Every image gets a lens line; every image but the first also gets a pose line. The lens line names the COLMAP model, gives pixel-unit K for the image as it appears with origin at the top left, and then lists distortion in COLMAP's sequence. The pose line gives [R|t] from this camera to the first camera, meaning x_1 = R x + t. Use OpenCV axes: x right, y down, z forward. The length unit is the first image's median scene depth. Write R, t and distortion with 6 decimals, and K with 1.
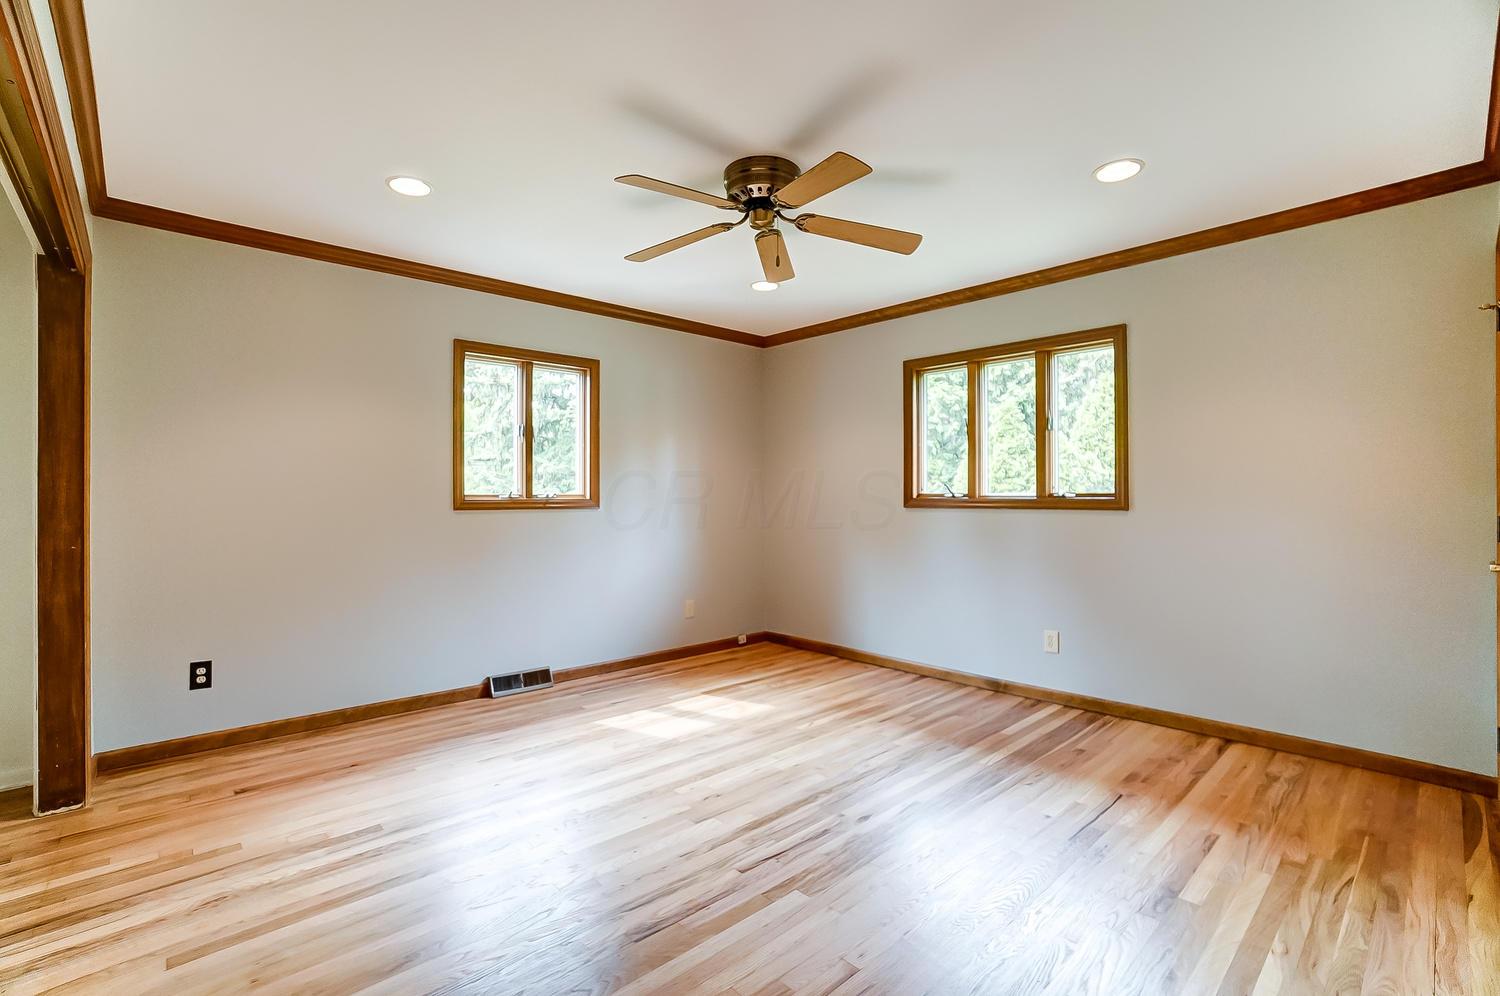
lens RADIAL K [[660.9, 0, 757.7], [0, 660.9, 498.4], [0, 0, 1]] dist [-0.014144, 0.000705]
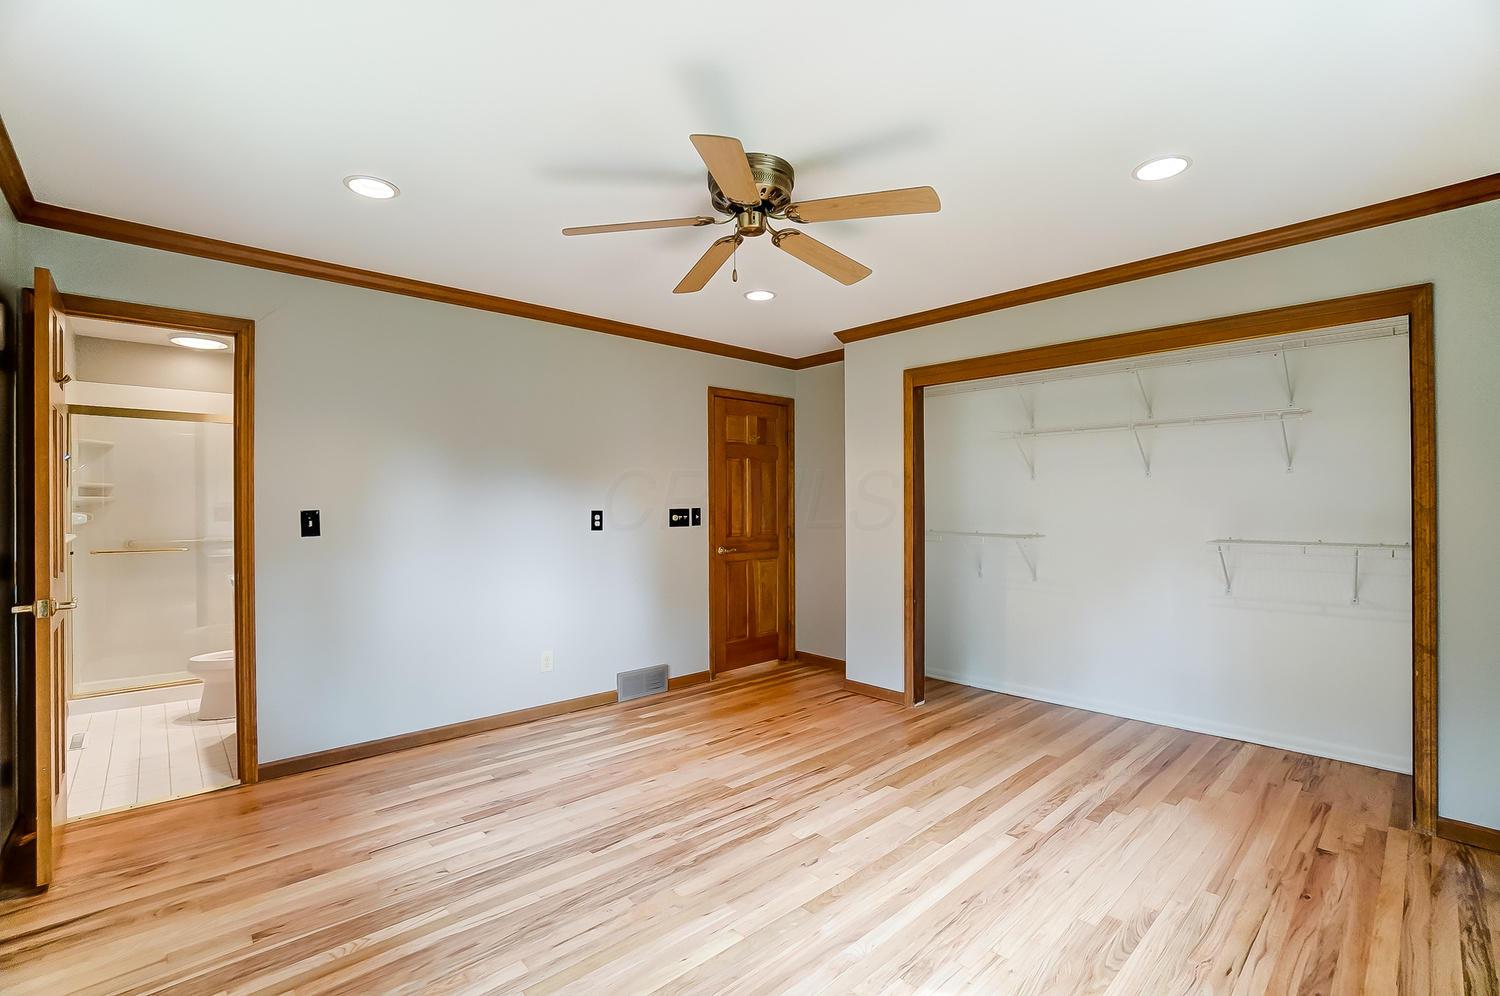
lens RADIAL K [[660.9, 0, 757.7], [0, 660.9, 498.4], [0, 0, 1]] dist [-0.014144, 0.000705]
pose [[-0.999979, 0.003326, -0.005643, 0.006011], [0.003350, 0.999985, -0.004279, -0.047408], [0.005628, -0.004298, -0.999975, 1.978739]]
